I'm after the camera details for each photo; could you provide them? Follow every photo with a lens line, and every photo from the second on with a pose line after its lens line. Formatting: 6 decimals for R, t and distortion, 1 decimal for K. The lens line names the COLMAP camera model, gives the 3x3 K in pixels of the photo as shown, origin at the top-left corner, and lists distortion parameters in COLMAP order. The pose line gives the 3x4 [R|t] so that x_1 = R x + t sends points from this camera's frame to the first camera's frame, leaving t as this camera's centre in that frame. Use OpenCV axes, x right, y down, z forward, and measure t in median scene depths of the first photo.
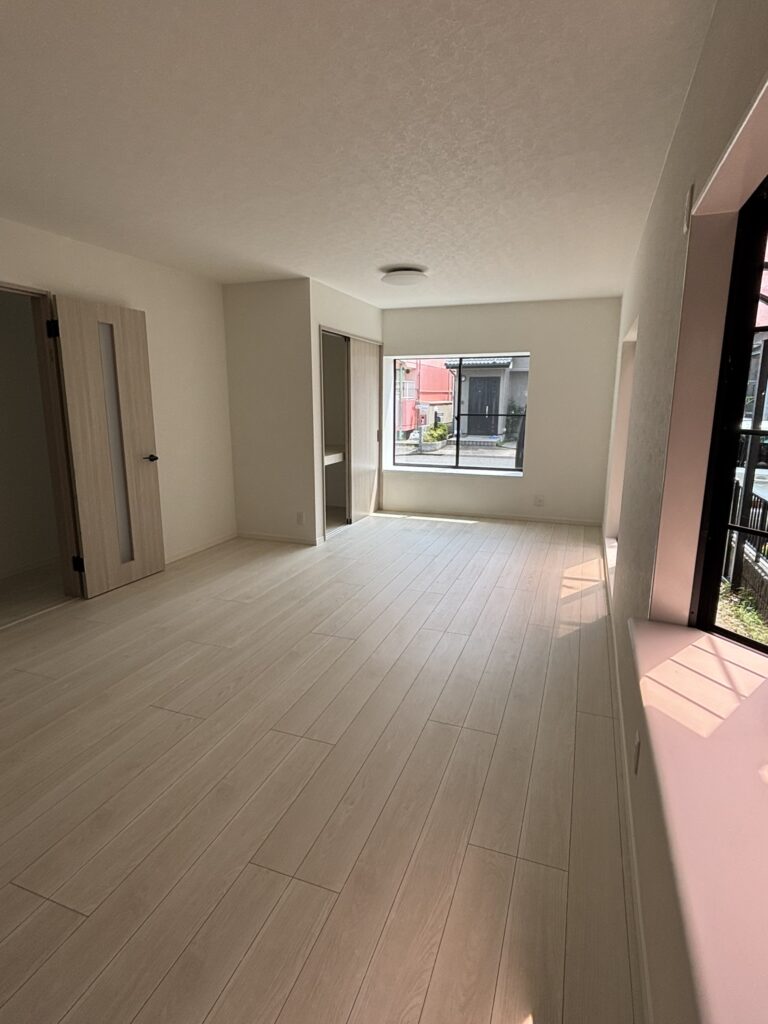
lens RADIAL K [[544.0, 0, 386.4], [0, 544.0, 503.5], [0, 0, 1]] dist [-0.001364, -0.000573]
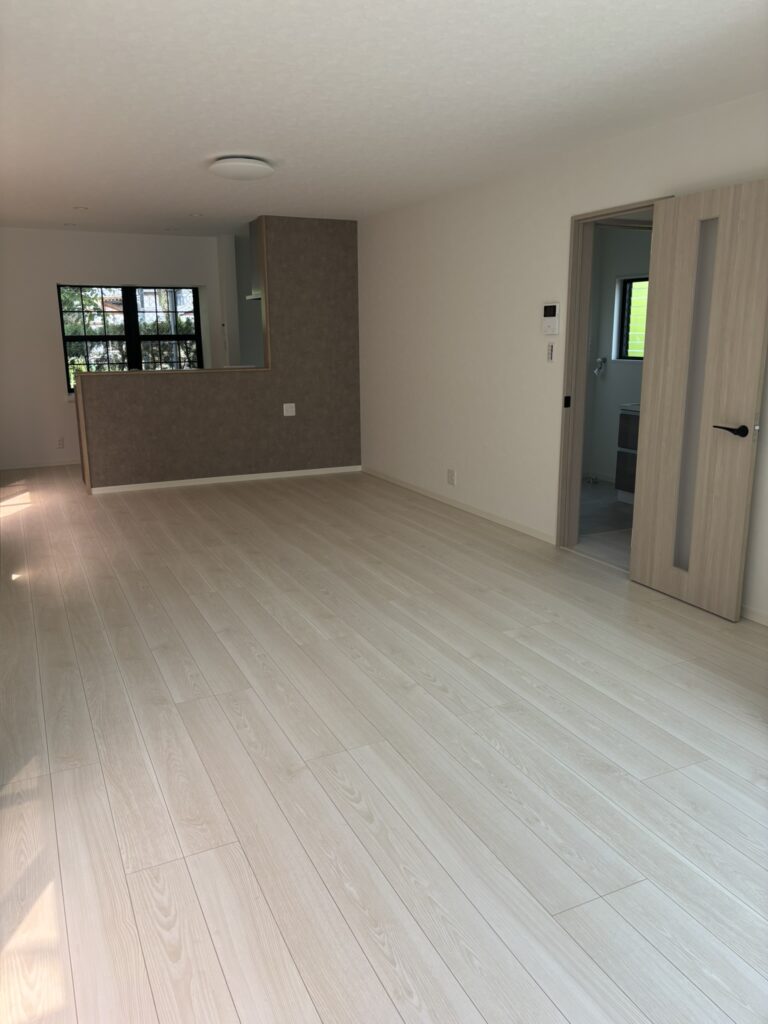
lens RADIAL K [[772.9, 0, 384.0], [0, 772.9, 512.0], [0, 0, 1]] dist [0.011666, 0.005277]
pose [[-0.698685, 0.165835, -0.695944, 0.500240], [-0.129874, 0.927202, 0.351326, -0.278235], [0.703543, 0.335851, -0.626284, 1.435865]]
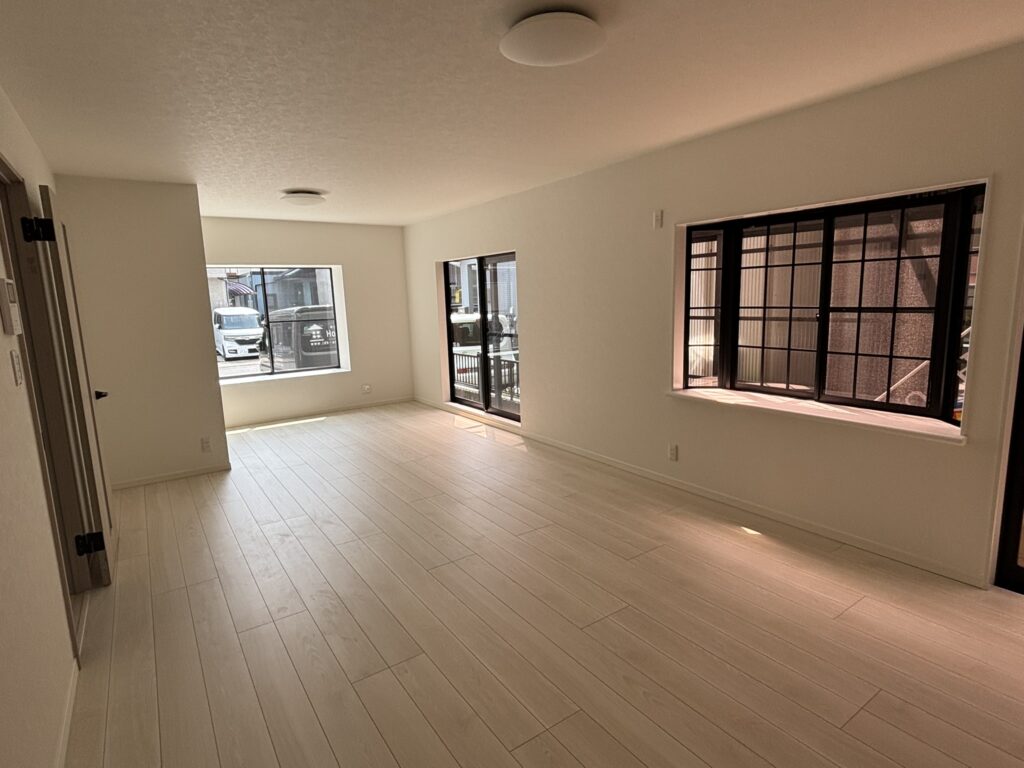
lens RADIAL K [[544.0, 0, 512.0], [0, 544.0, 384.0], [0, 0, 1]] dist [-0.001364, -0.000573]
pose [[0.577102, -0.159009, 0.801042, -0.790818], [0.191391, 0.979879, 0.056624, -0.034667], [-0.793929, 0.120634, 0.595923, 0.069629]]
